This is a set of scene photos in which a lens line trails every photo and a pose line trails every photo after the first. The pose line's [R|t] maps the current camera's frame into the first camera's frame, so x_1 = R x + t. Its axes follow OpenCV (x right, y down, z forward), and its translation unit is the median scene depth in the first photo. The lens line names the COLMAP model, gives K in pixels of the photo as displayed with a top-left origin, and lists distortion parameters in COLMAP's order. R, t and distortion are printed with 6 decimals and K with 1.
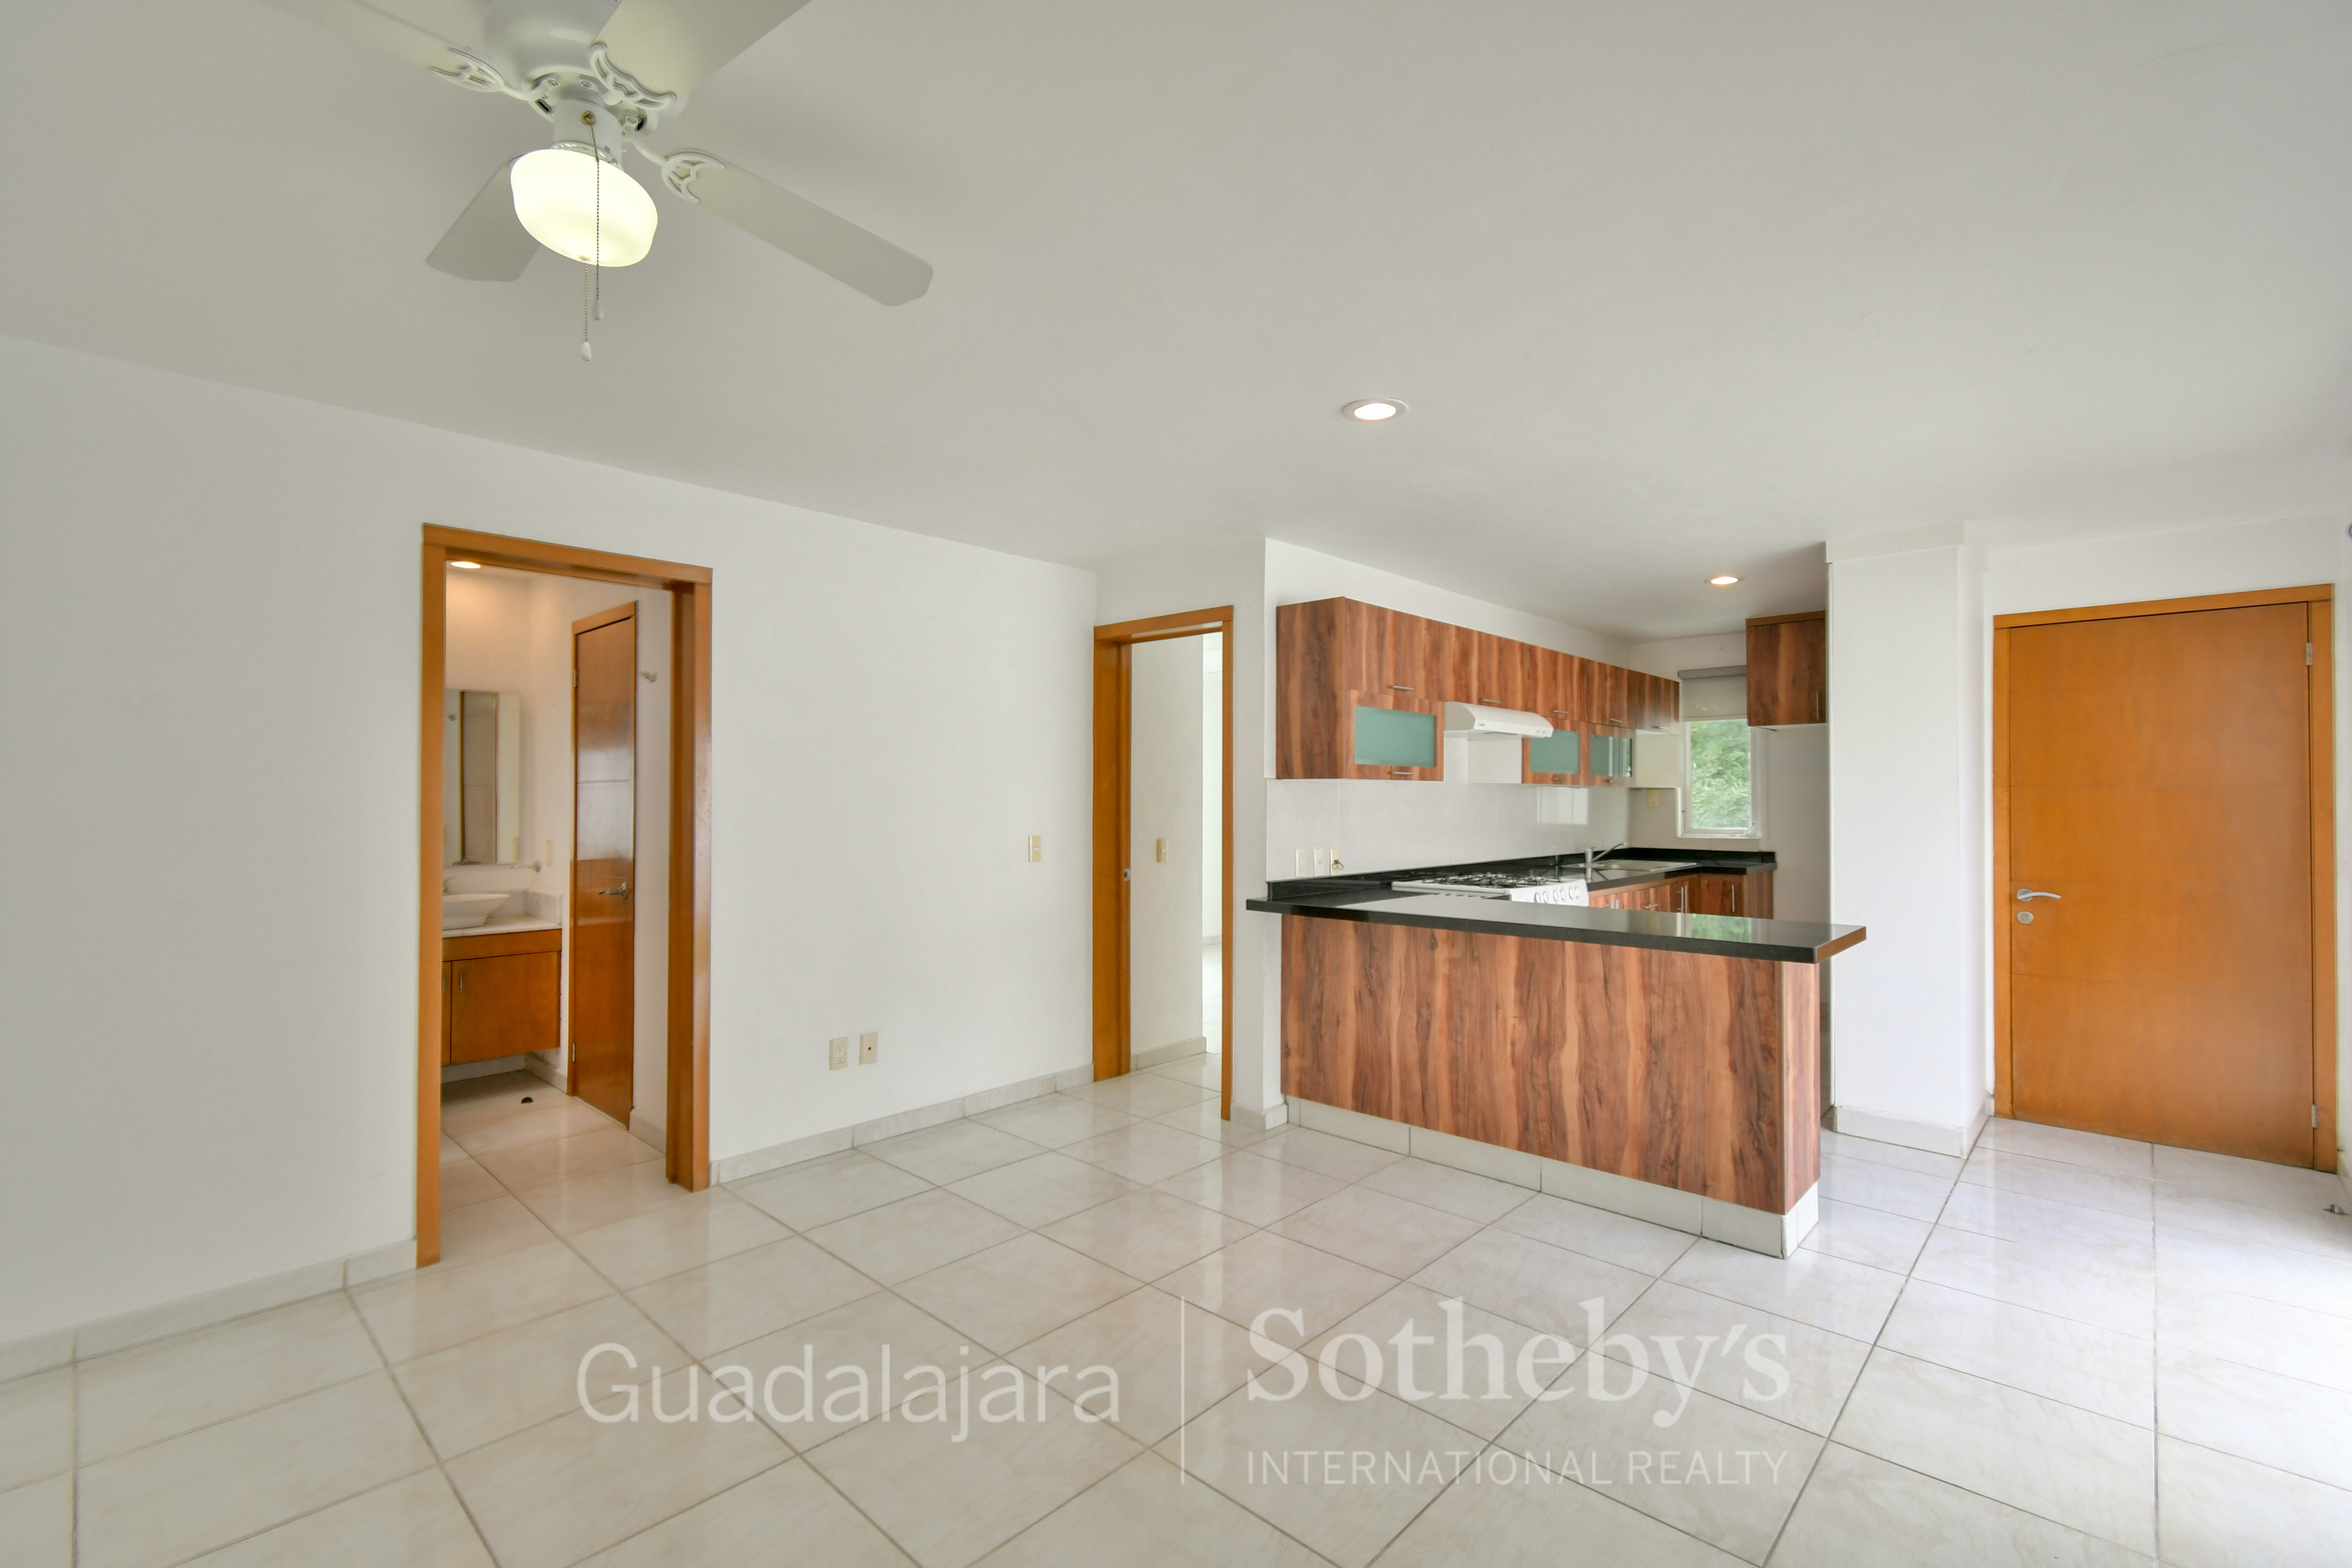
lens RADIAL K [[1035.1, 0, 1176.0], [0, 1035.1, 784.0], [0, 0, 1]] dist [-0.000473, 0.000045]
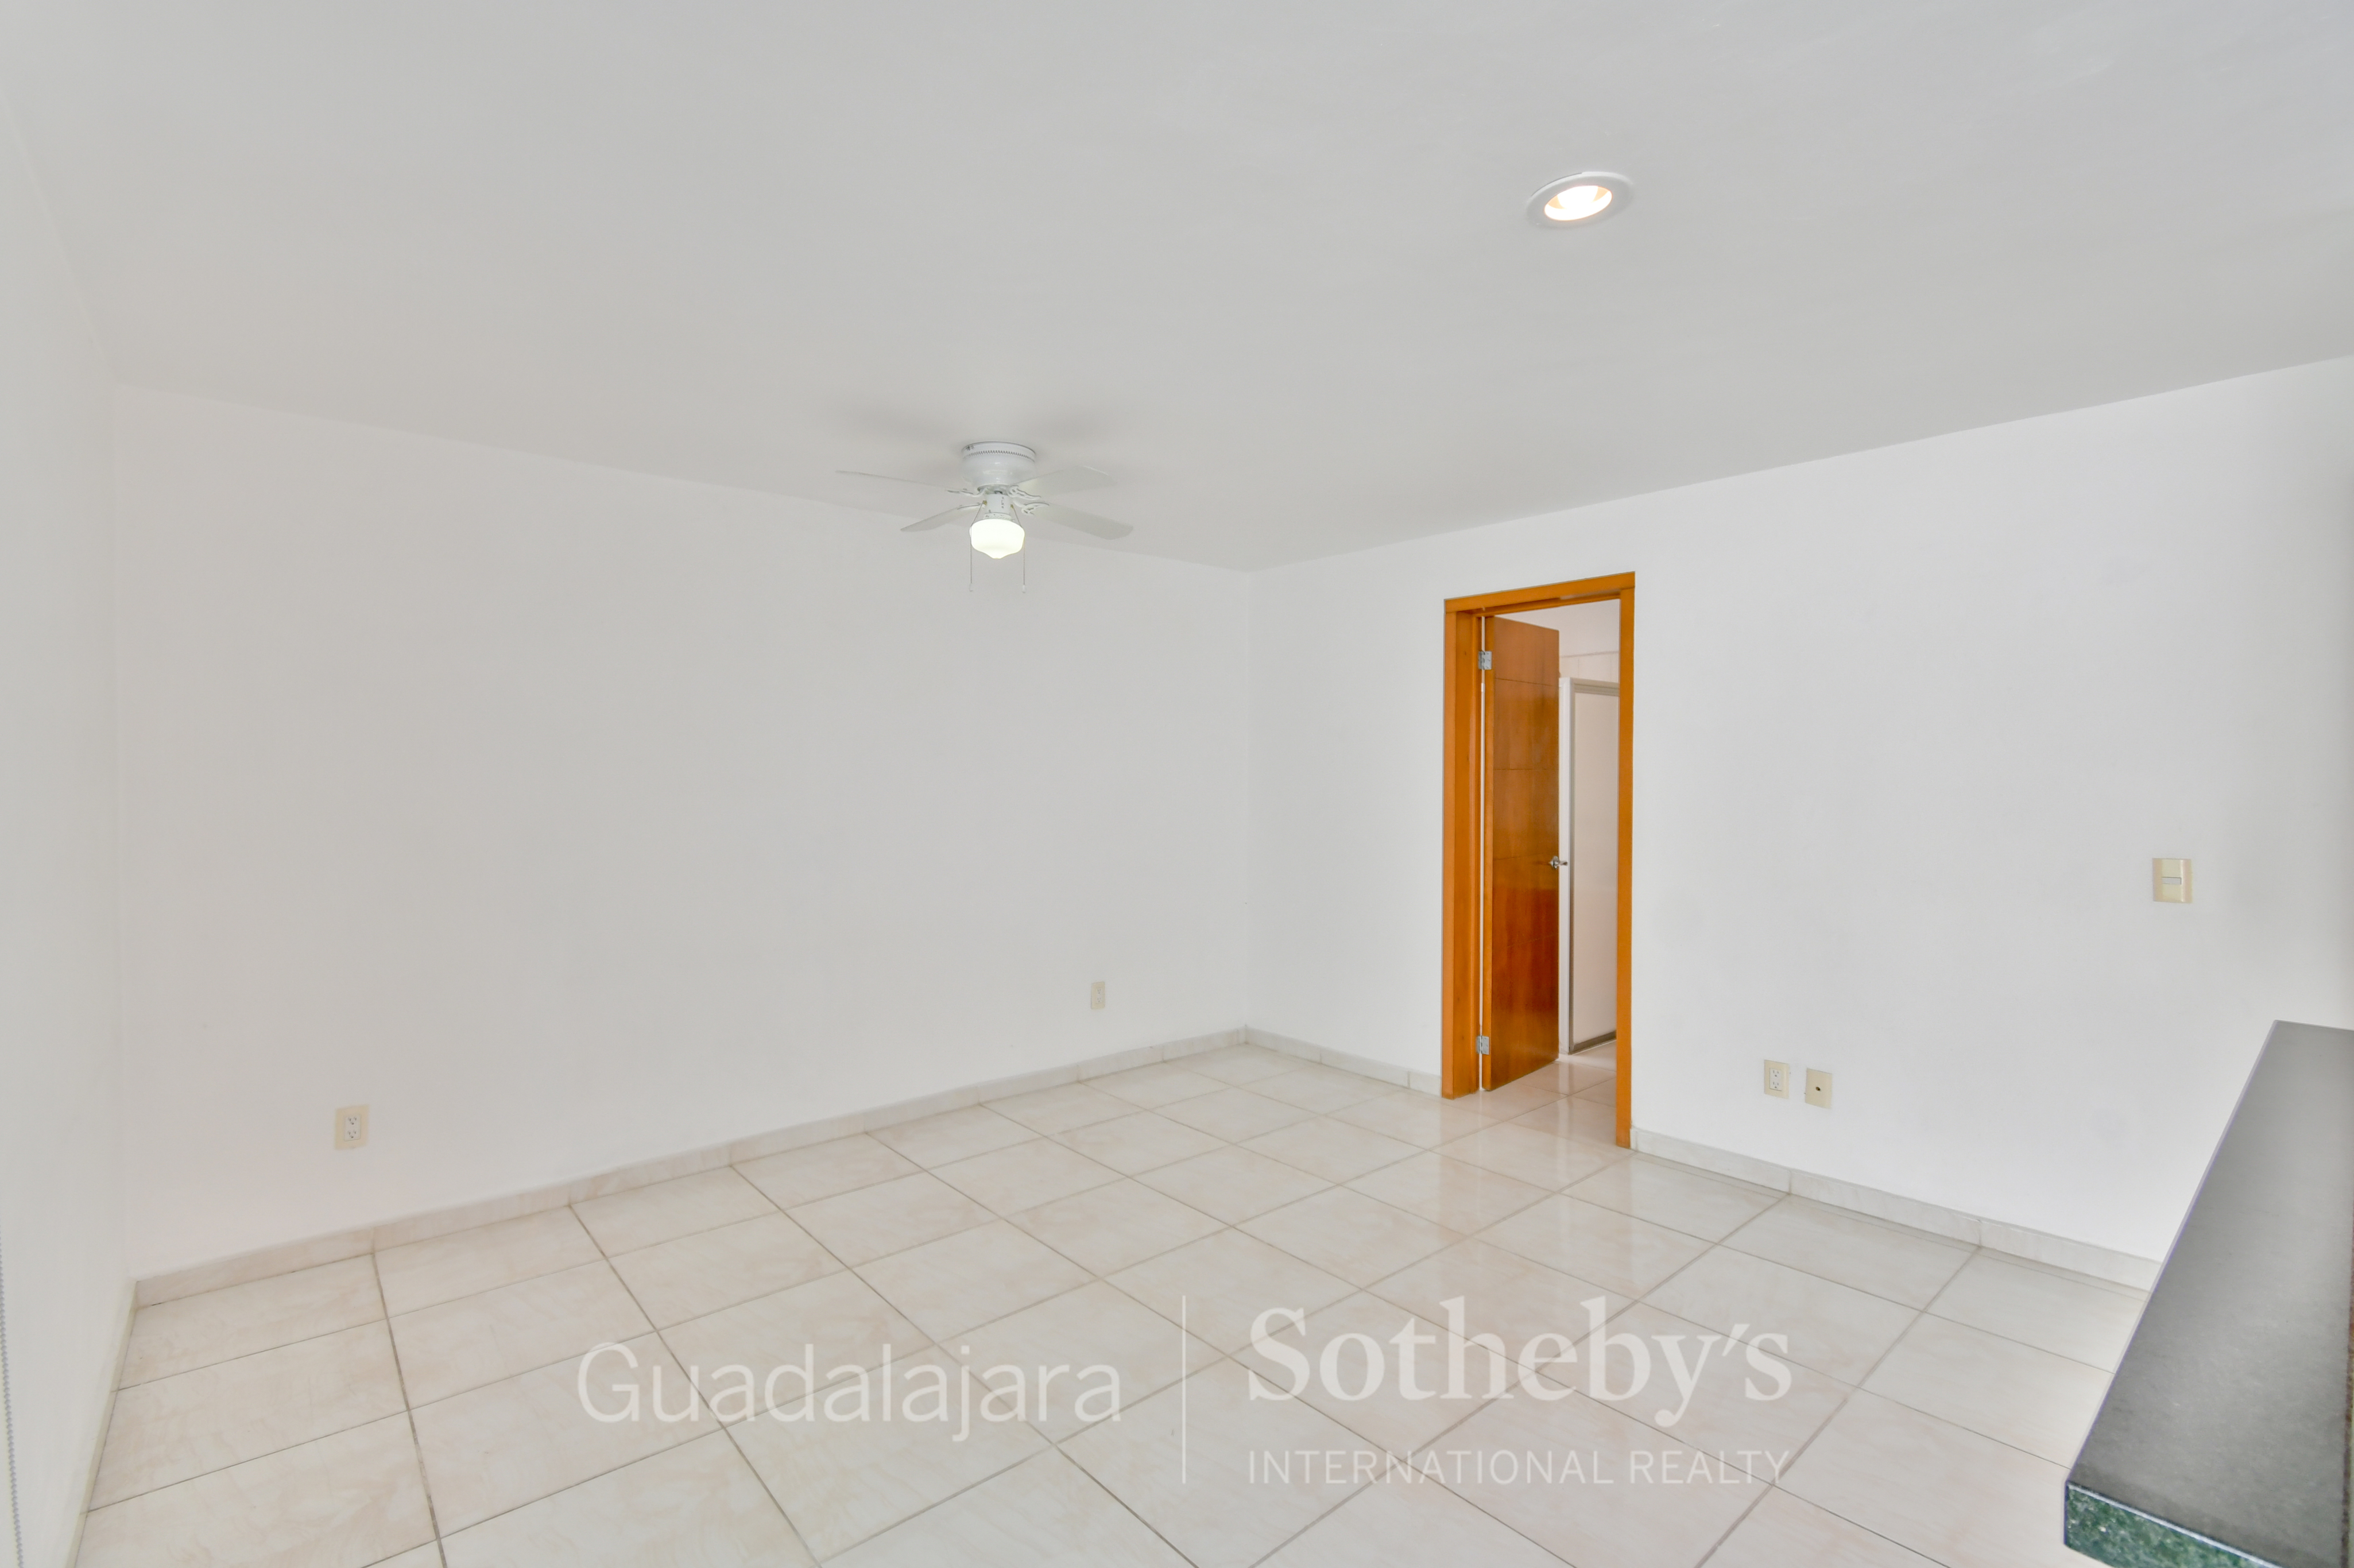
lens RADIAL K [[1058.6, 0, 1177.0], [0, 1058.6, 784.0], [0, 0, 1]] dist [0.000177, -0.000314]
pose [[-0.101187, 0.010402, -0.994813, 0.620321], [0.003428, 0.999943, 0.010107, -0.000355], [0.994861, -0.002388, -0.101217, 0.588251]]
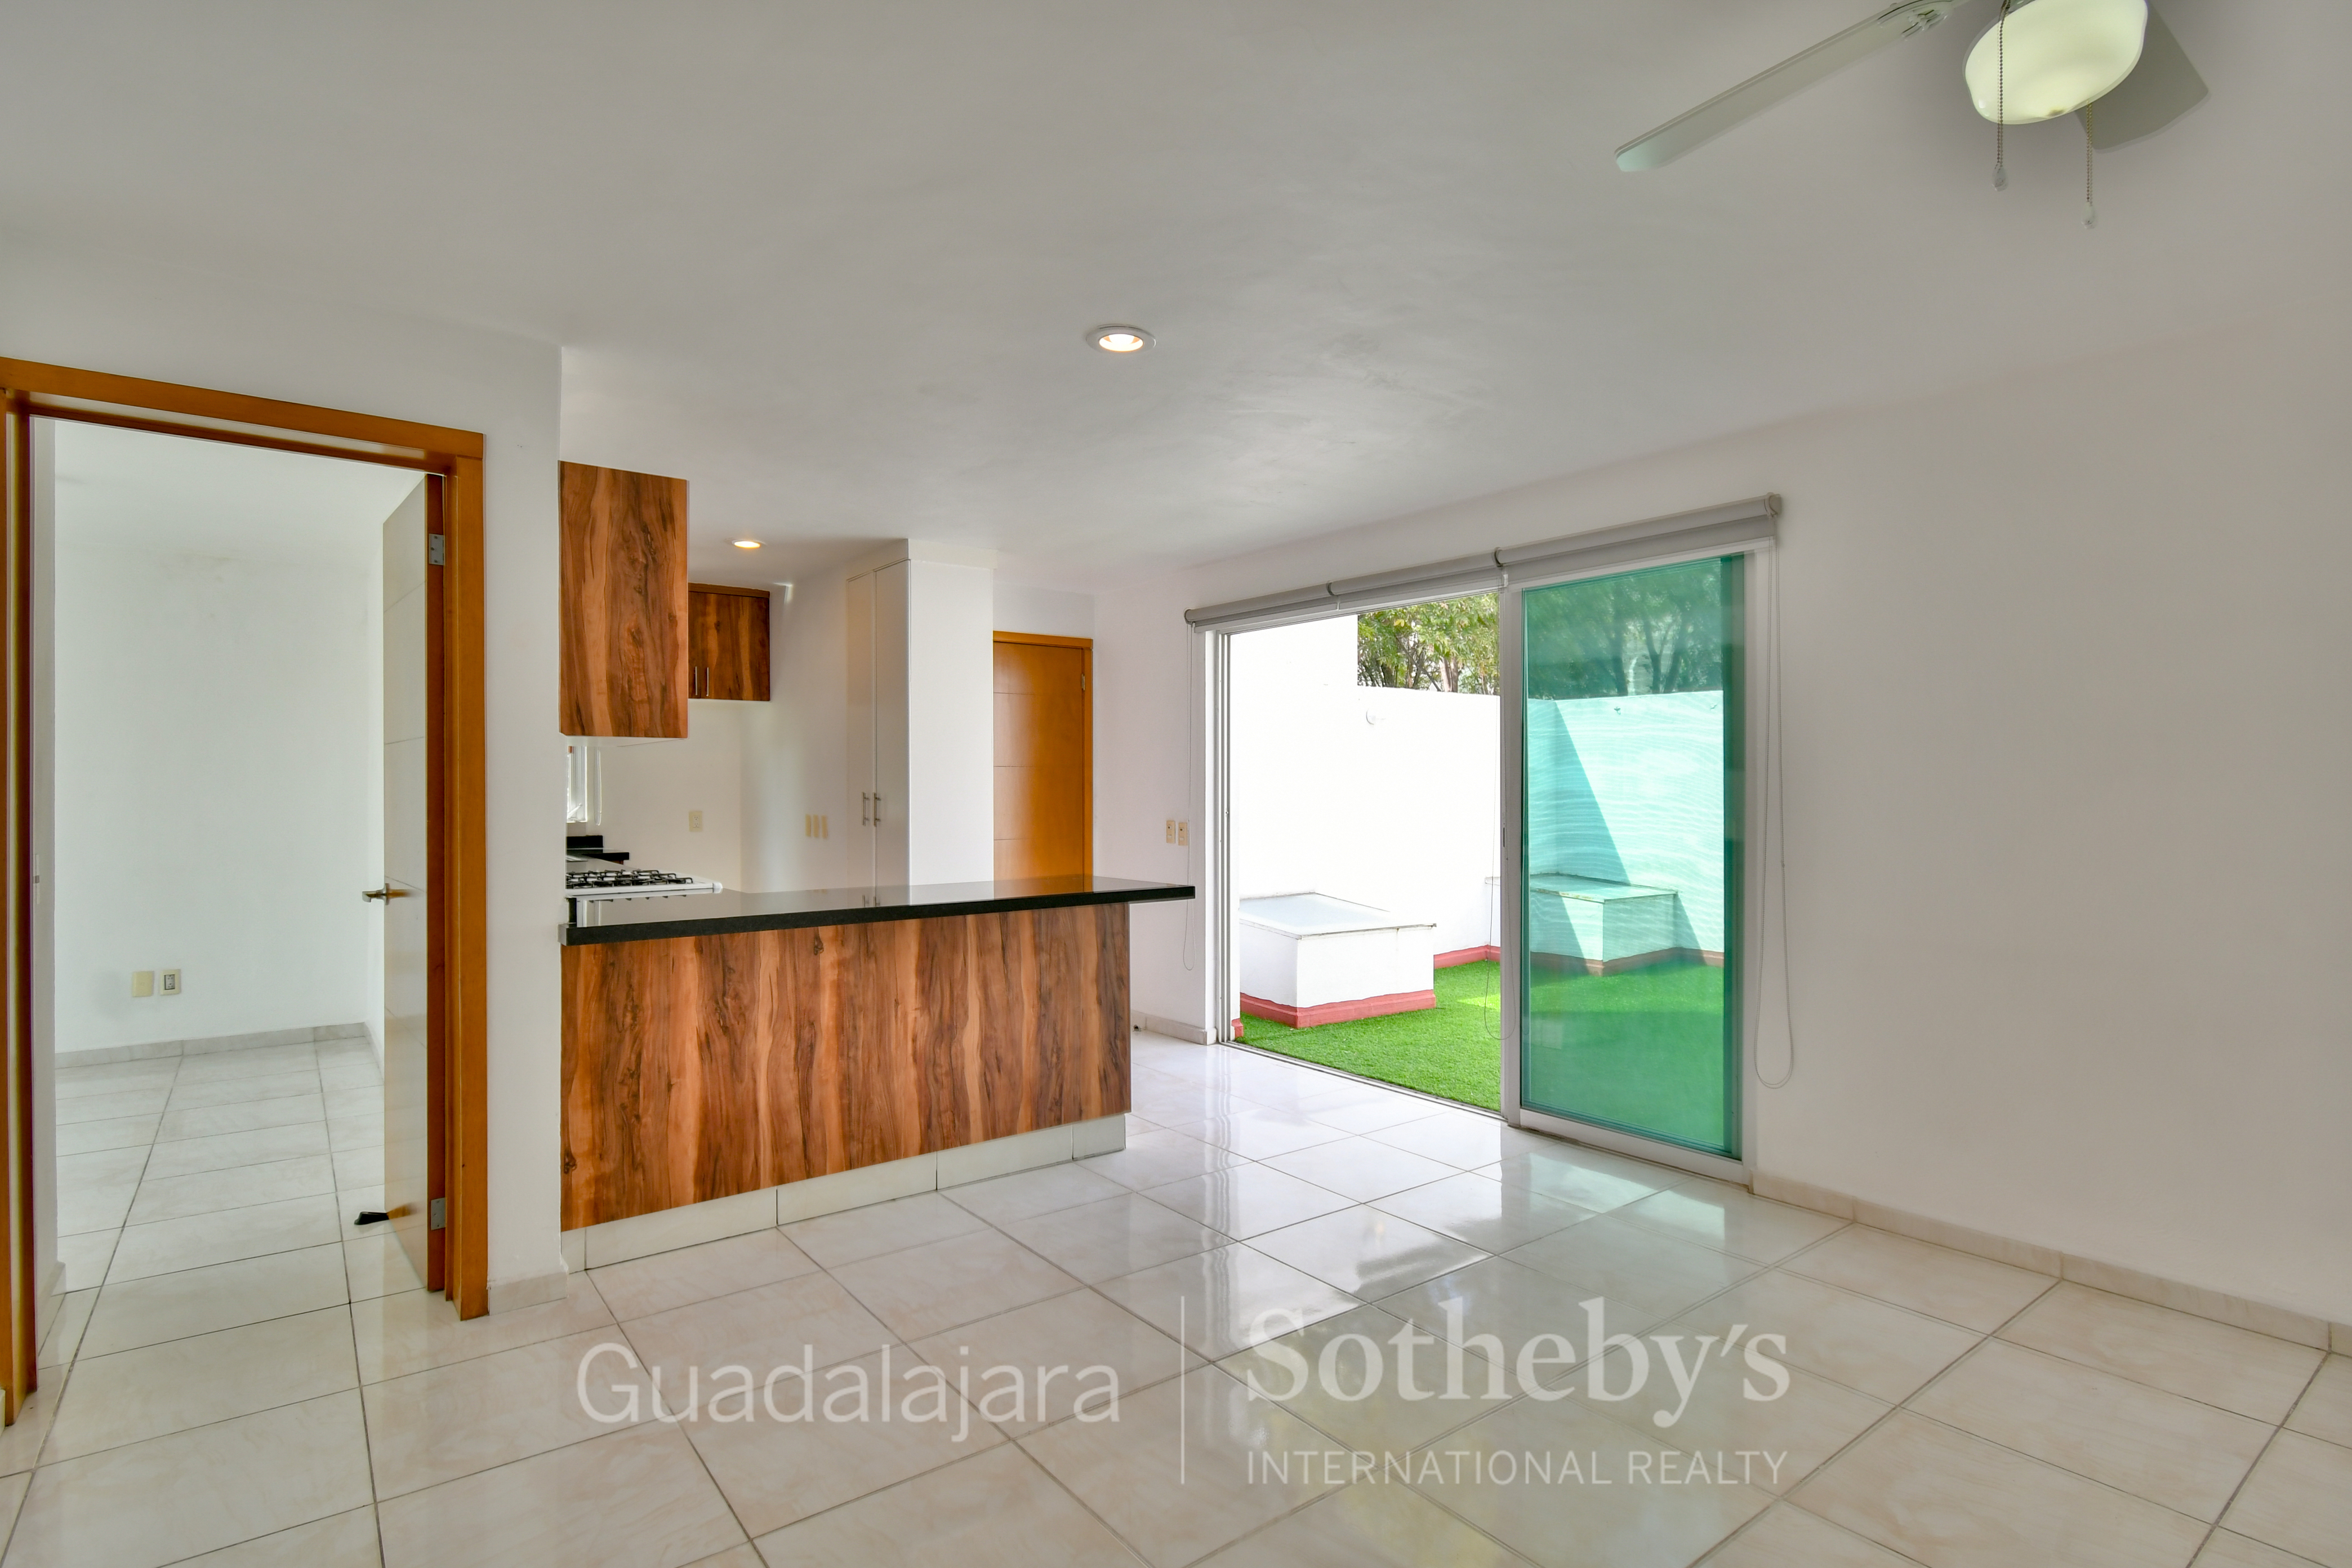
lens RADIAL K [[1172.7, 0, 1176.0], [0, 1172.7, 784.0], [0, 0, 1]] dist [0.023230, -0.000128]
pose [[0.161419, 0.002069, 0.986884, -0.597595], [-0.012222, 0.999925, -0.000098, 0.022684], [-0.986810, -0.012046, 0.161432, 0.558565]]
